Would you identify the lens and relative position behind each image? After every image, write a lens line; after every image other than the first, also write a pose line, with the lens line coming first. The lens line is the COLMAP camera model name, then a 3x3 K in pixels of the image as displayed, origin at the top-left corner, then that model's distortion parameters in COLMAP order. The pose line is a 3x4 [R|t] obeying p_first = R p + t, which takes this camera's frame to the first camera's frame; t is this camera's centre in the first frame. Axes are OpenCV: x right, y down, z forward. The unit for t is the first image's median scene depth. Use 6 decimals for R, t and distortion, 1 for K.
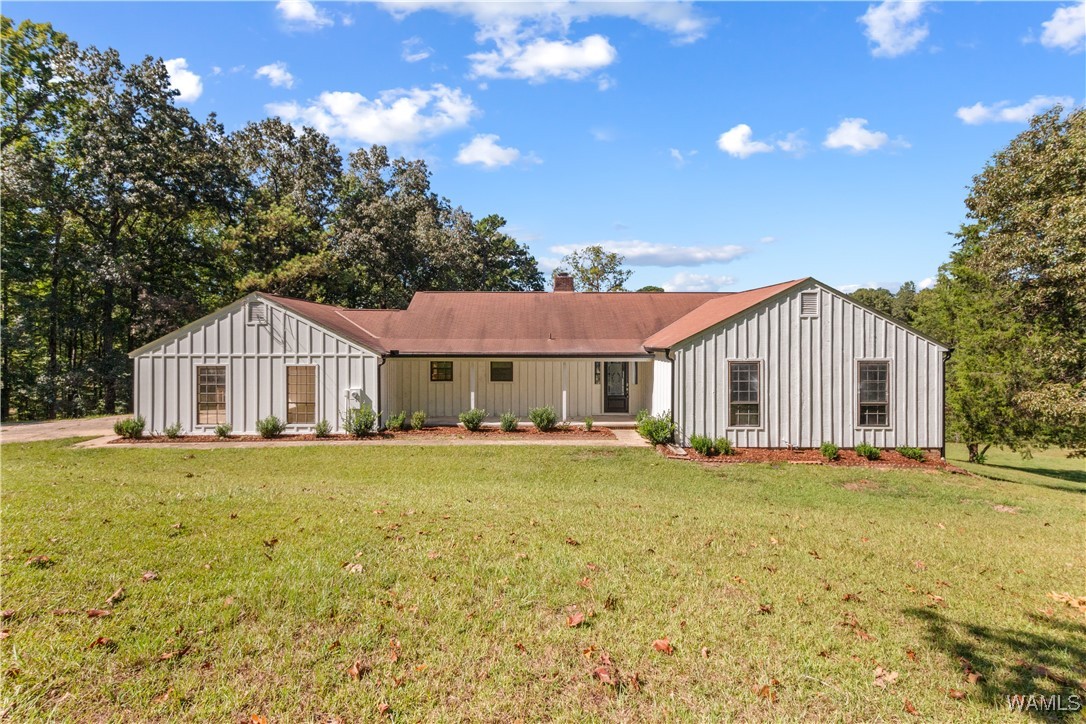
lens RADIAL K [[532.3, 0, 532.2], [0, 532.3, 348.5], [0, 0, 1]] dist [-0.000339, -0.001136]
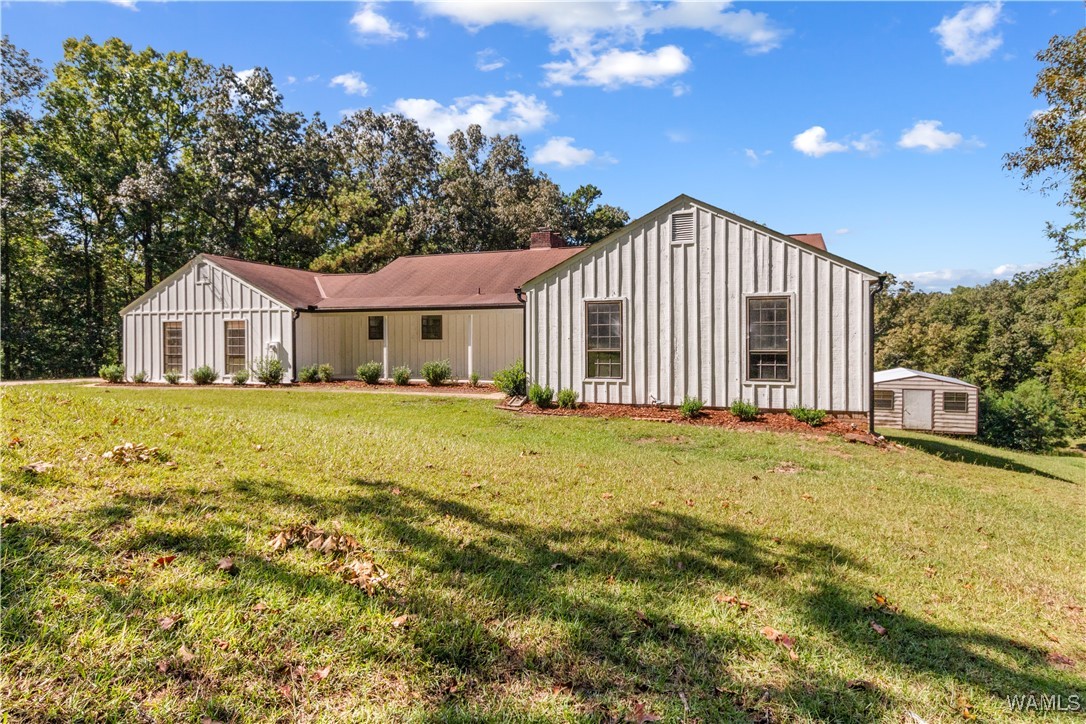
lens RADIAL K [[578.0, 0, 570.1], [0, 578.0, 357.4], [0, 0, 1]] dist [-0.001661, -0.000144]
pose [[0.947521, 0.003460, -0.319674, 0.592752], [0.000170, 0.999936, 0.011329, 0.095011], [0.319693, -0.010789, 0.947460, 0.106301]]
